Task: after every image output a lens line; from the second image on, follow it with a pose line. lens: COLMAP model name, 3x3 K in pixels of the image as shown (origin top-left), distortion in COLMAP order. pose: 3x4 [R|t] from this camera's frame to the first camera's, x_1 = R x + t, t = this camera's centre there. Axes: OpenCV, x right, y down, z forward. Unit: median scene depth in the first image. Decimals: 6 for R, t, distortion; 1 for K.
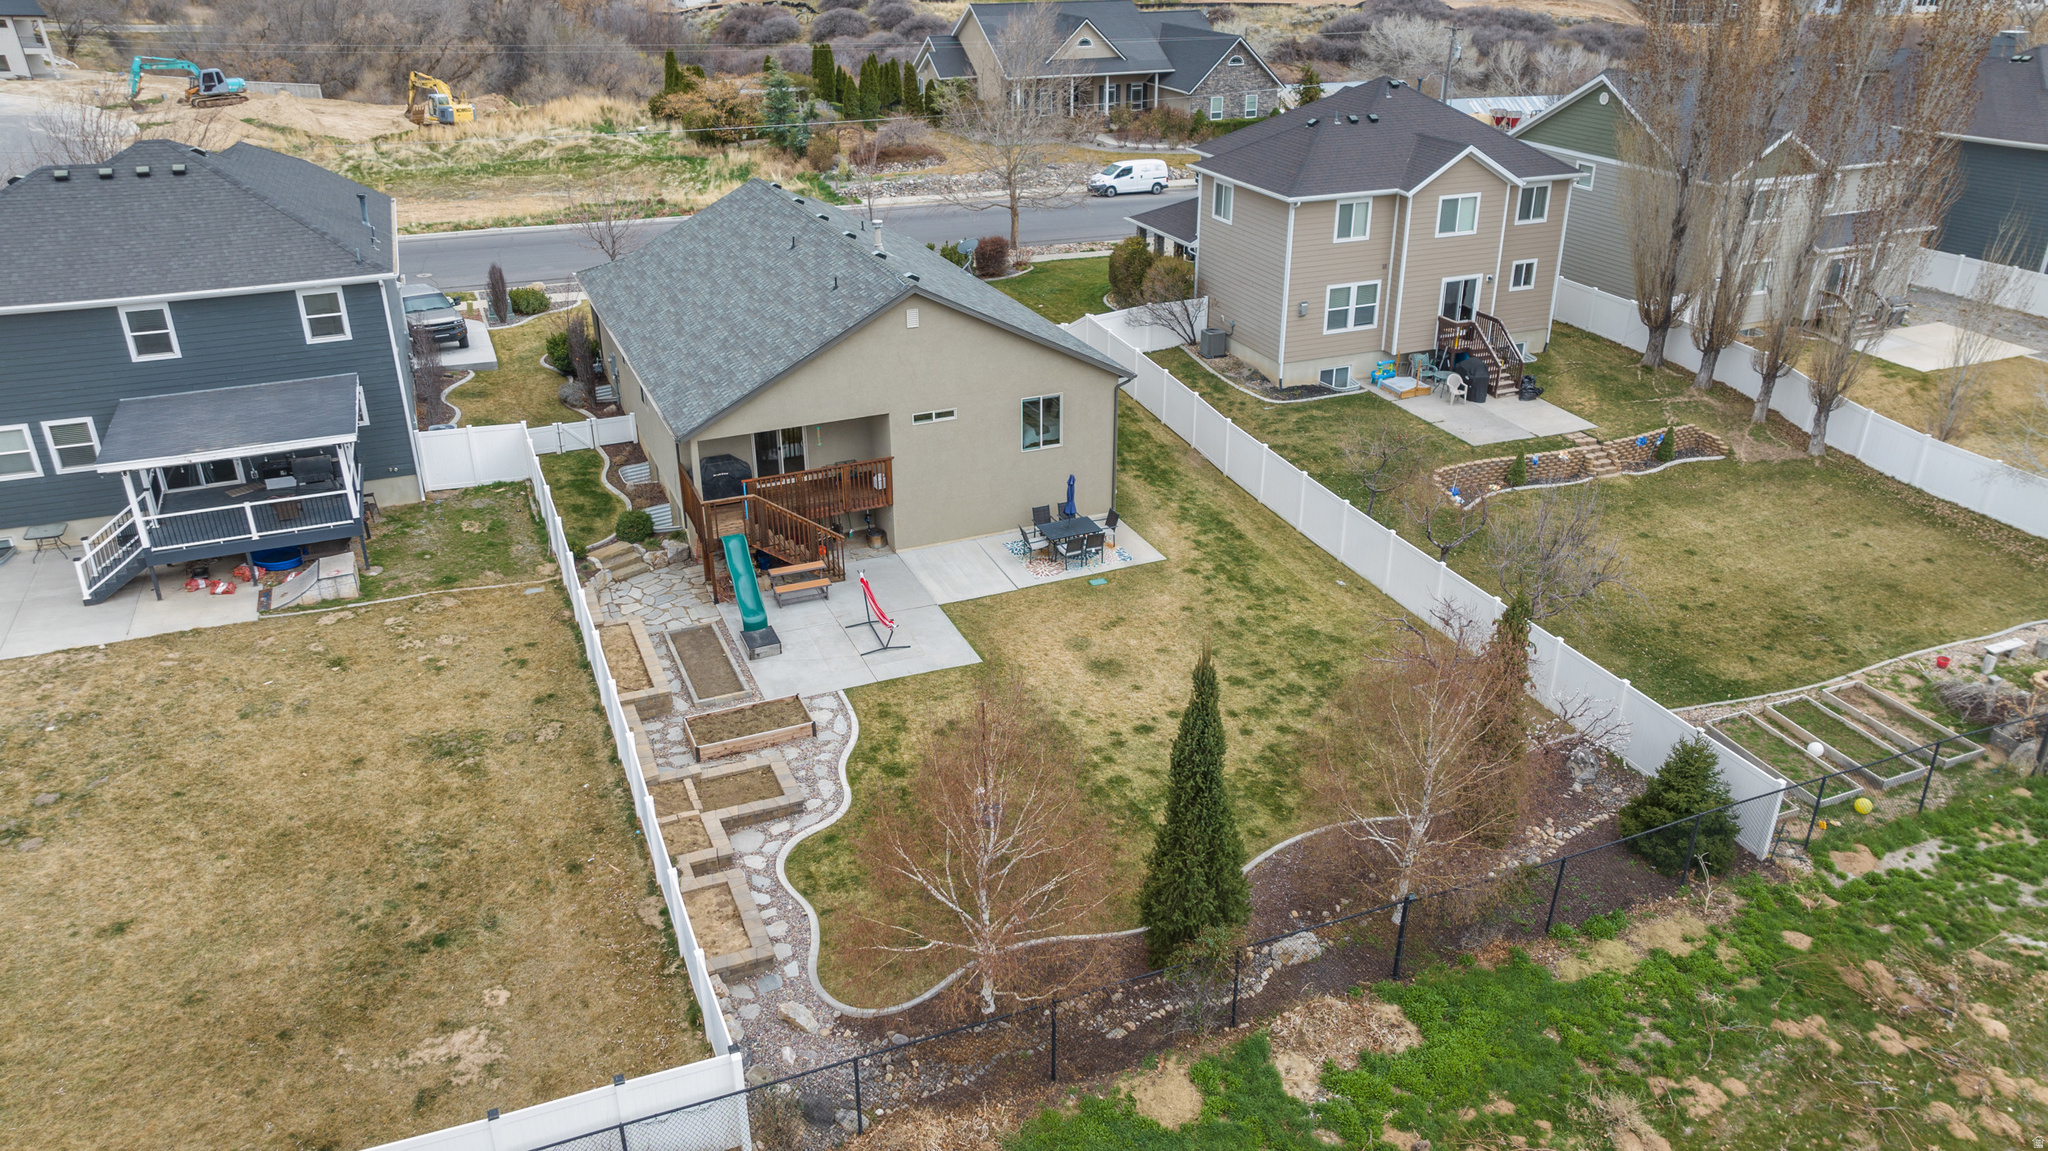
lens RADIAL K [[1440.1, 0, 1030.5], [0, 1440.1, 574.7], [0, 0, 1]] dist [-0.031435, 0.020972]
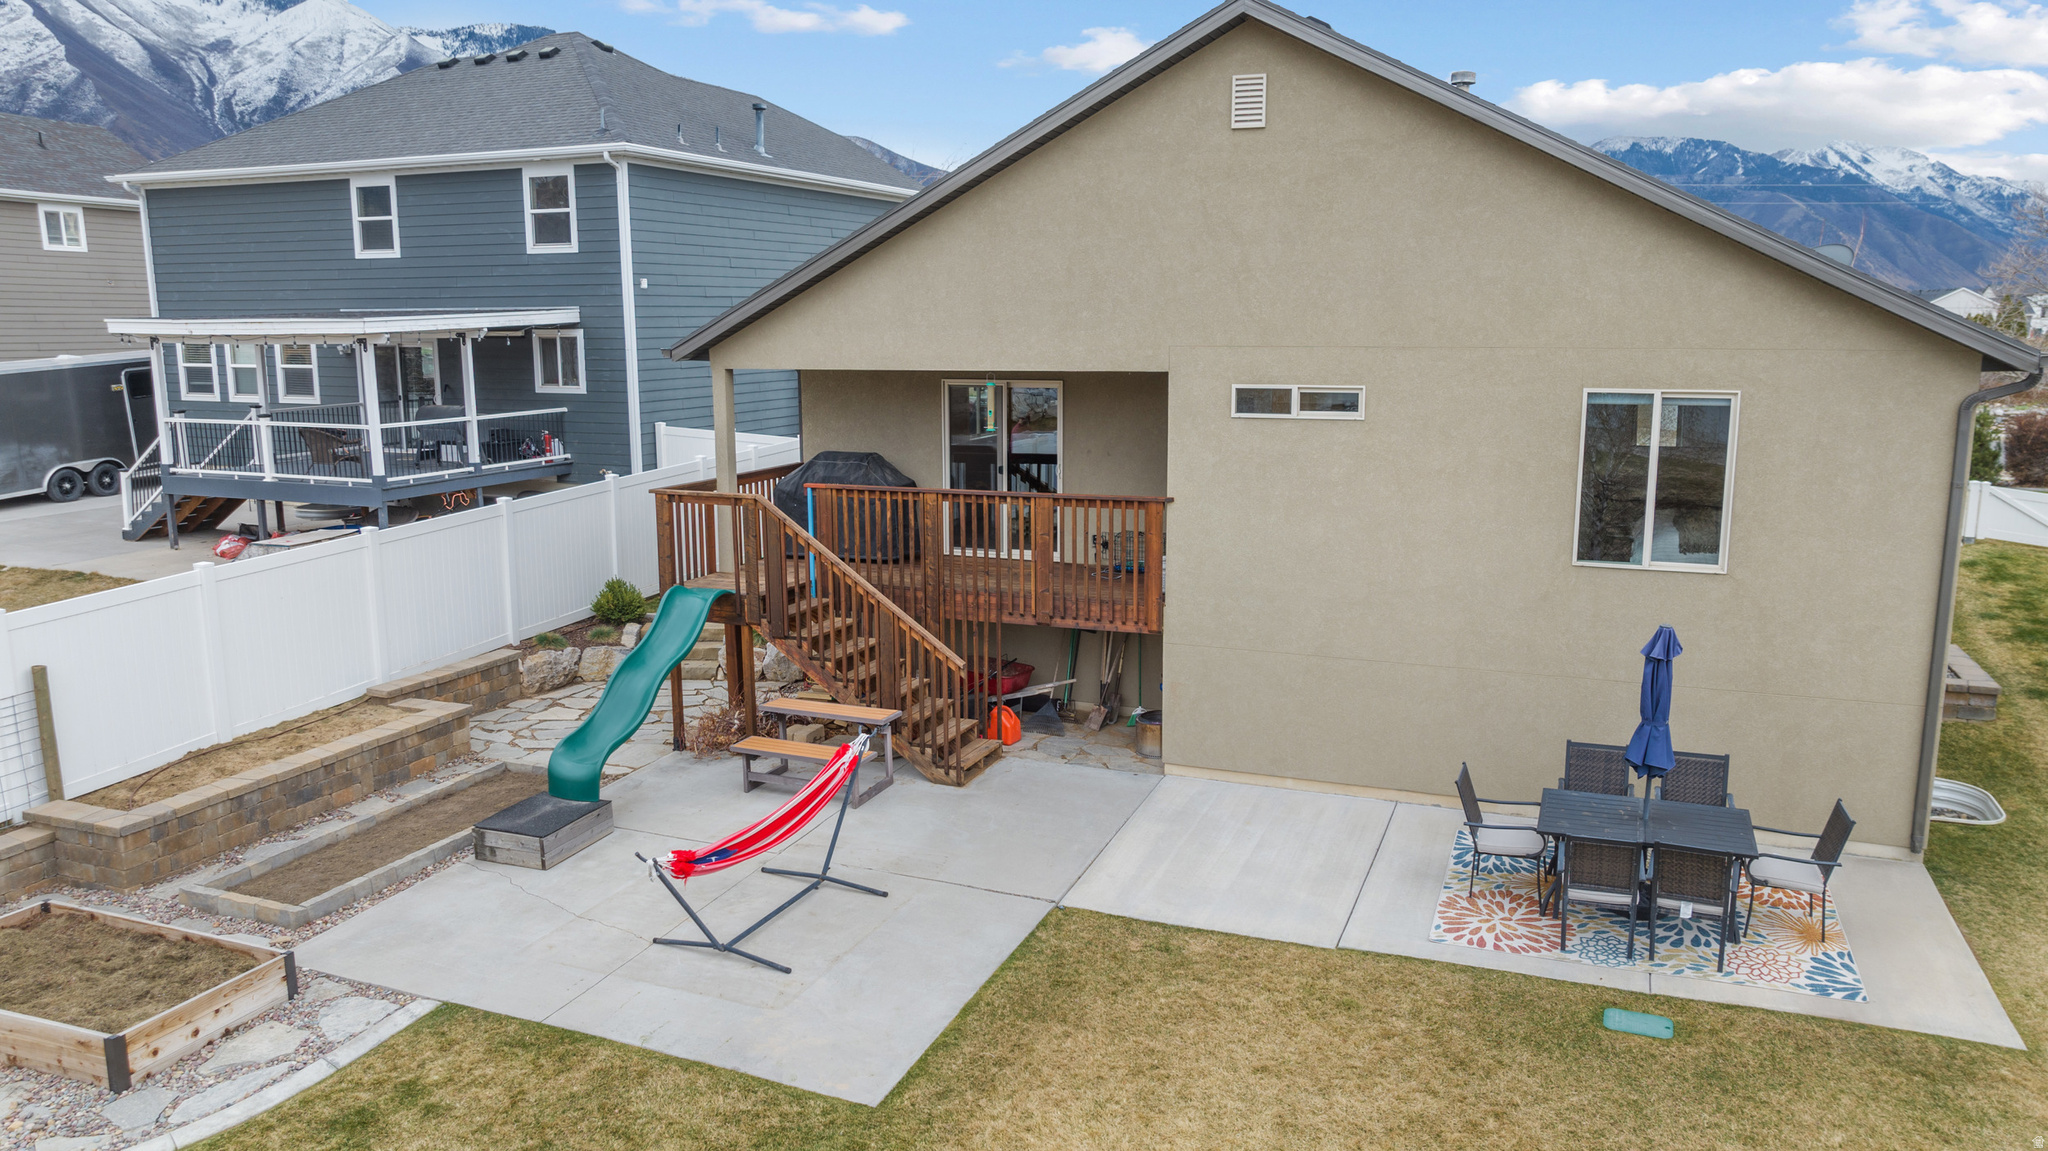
lens RADIAL K [[1440.1, 0, 1030.5], [0, 1440.1, 574.7], [0, 0, 1]] dist [-0.031435, 0.020972]
pose [[0.701541, 0.126977, -0.701226, 0.140699], [-0.305437, 0.942610, -0.134889, -0.003088], [0.643854, 0.308810, 0.700063, 0.735527]]
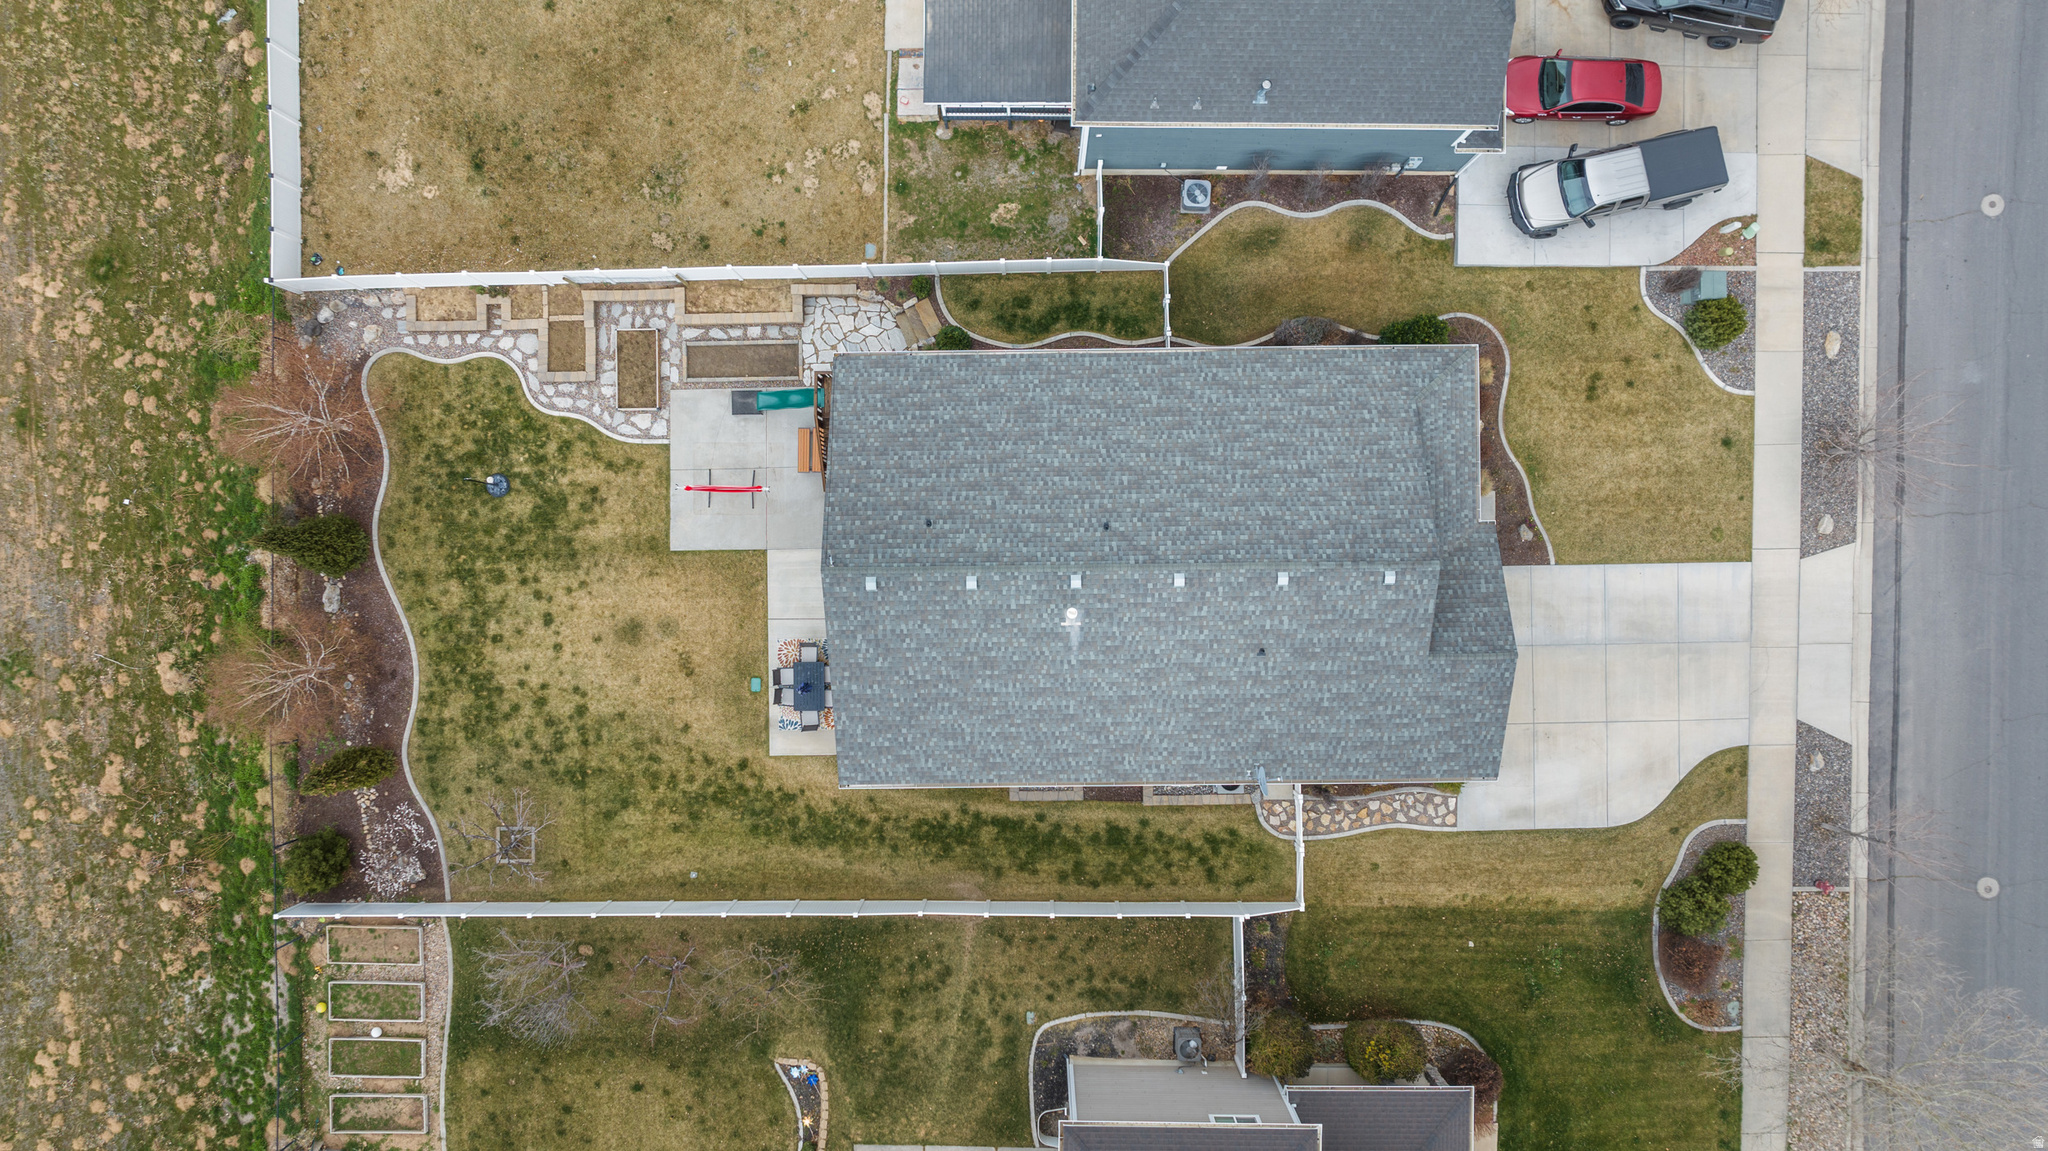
lens RADIAL K [[1411.5, 0, 1024.0], [0, 1411.5, 575.5], [0, 0, 1]] dist [0.000479, -0.076276]
pose [[-0.388242, 0.921534, 0.006585, -0.136731], [-0.396996, -0.173694, 0.901235, -1.163609], [0.831662, 0.347284, 0.433280, 0.644544]]
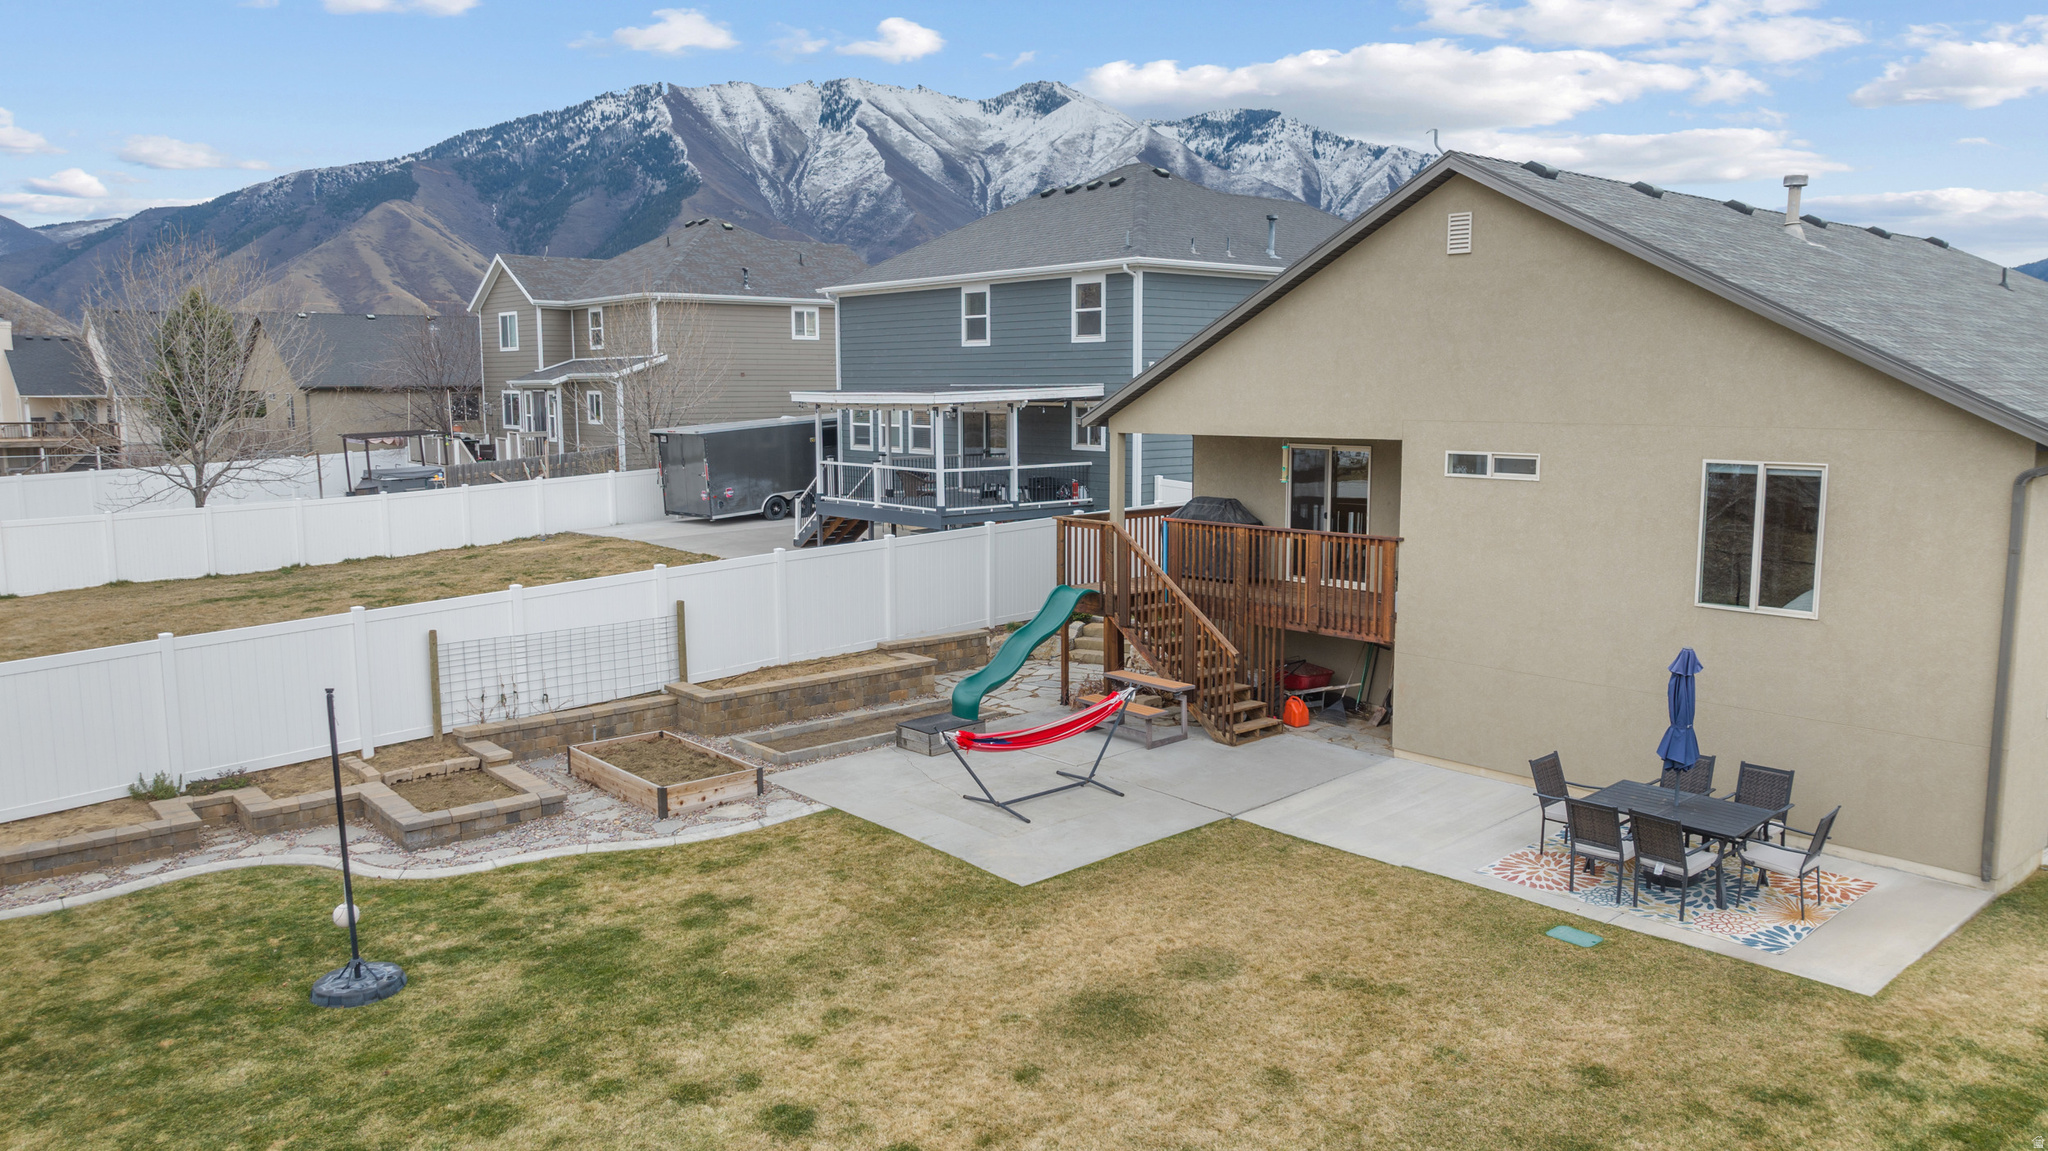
lens RADIAL K [[1440.1, 0, 1030.5], [0, 1440.1, 574.7], [0, 0, 1]] dist [-0.031435, 0.020972]
pose [[0.300109, 0.126247, -0.945514, 0.318224], [-0.408278, 0.912825, -0.007706, -0.017989], [0.862116, 0.388345, 0.325491, 0.756524]]
